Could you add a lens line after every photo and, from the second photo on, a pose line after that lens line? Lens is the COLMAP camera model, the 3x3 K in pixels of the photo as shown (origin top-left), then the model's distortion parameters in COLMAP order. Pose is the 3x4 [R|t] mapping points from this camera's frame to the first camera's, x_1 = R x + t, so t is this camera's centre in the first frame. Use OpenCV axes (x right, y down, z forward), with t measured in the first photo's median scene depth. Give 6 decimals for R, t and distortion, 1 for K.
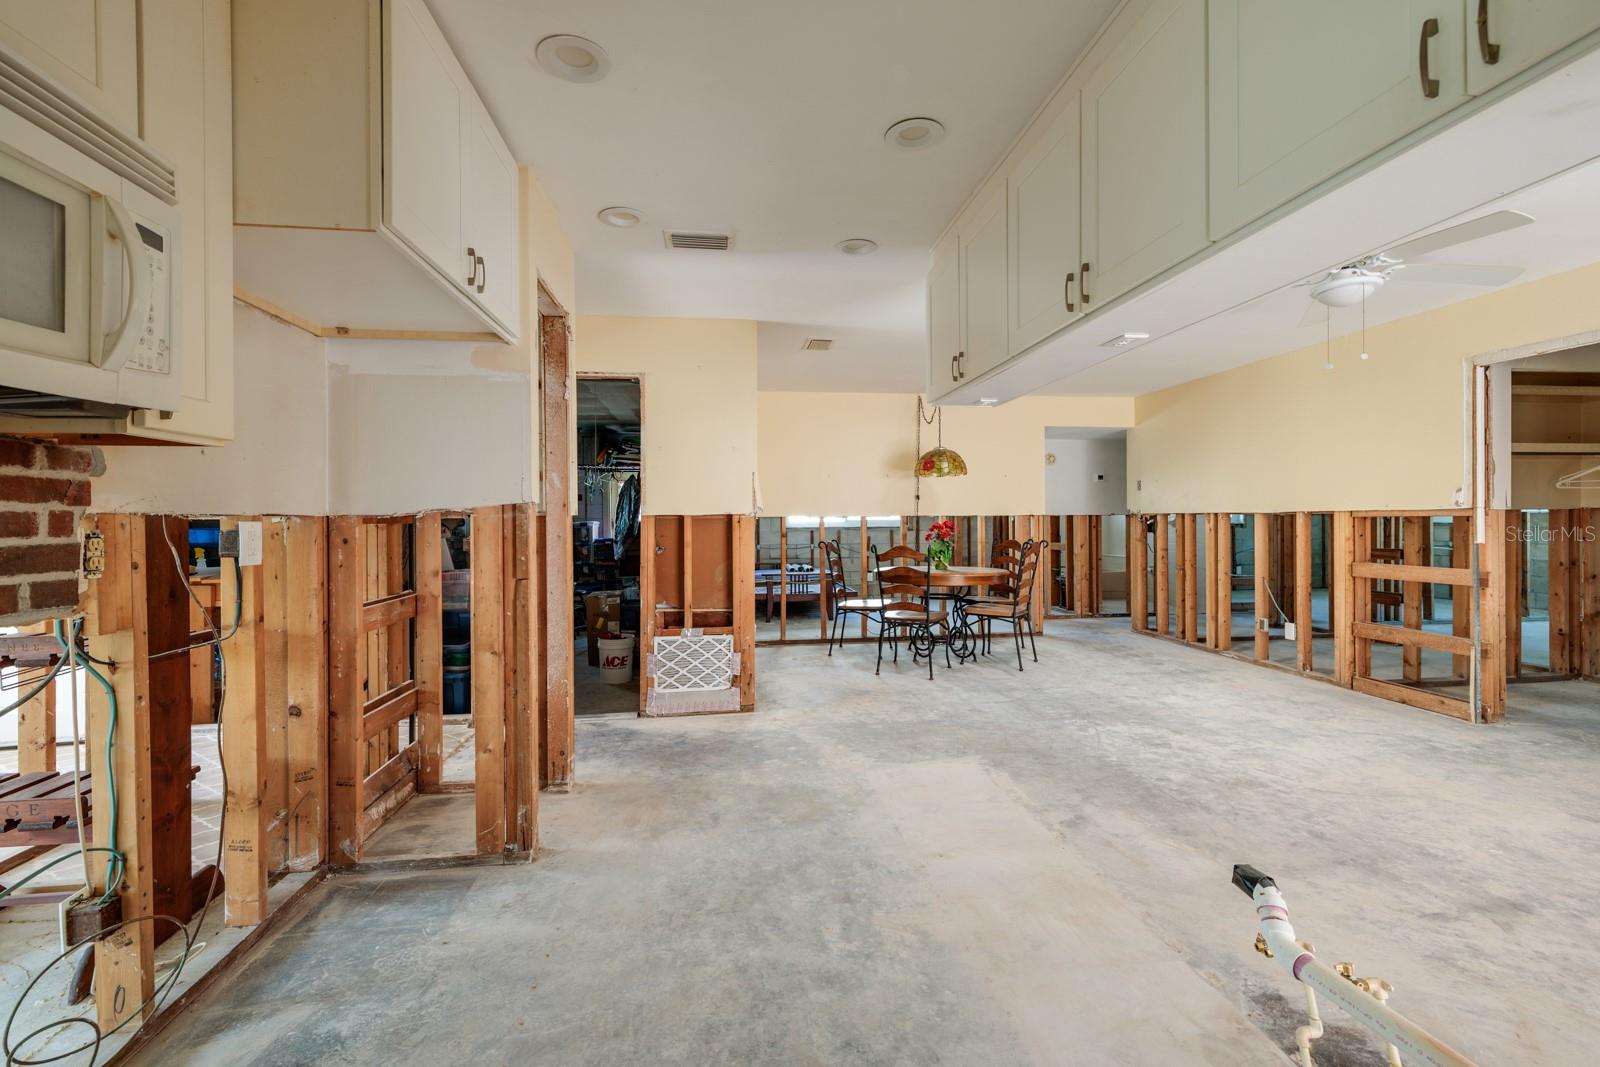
lens RADIAL K [[674.2, 0, 800.6], [0, 674.2, 520.8], [0, 0, 1]] dist [0.000373, 0.000127]
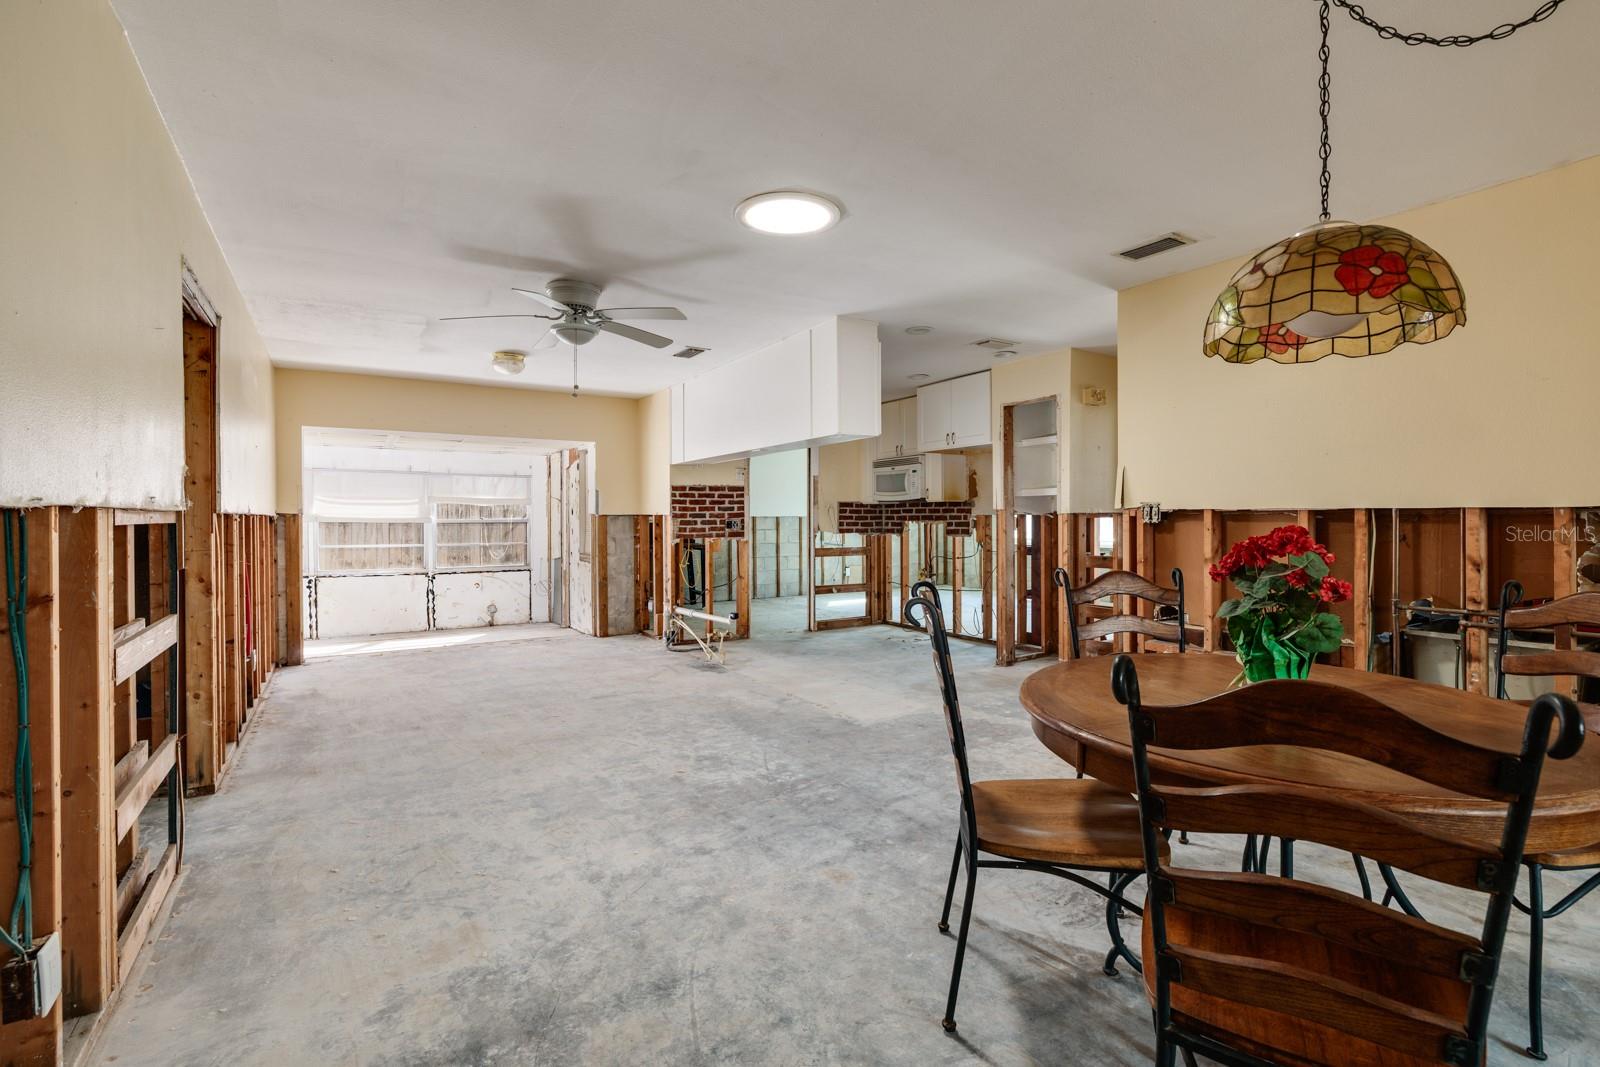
lens RADIAL K [[674.2, 0, 800.4], [0, 674.2, 525.2], [0, 0, 1]] dist [0.000373, 0.000127]
pose [[-0.904053, 0.012447, -0.427240, 0.851031], [0.006969, 0.999872, 0.014383, -0.007926], [0.427365, 0.010026, -0.904024, 1.996061]]
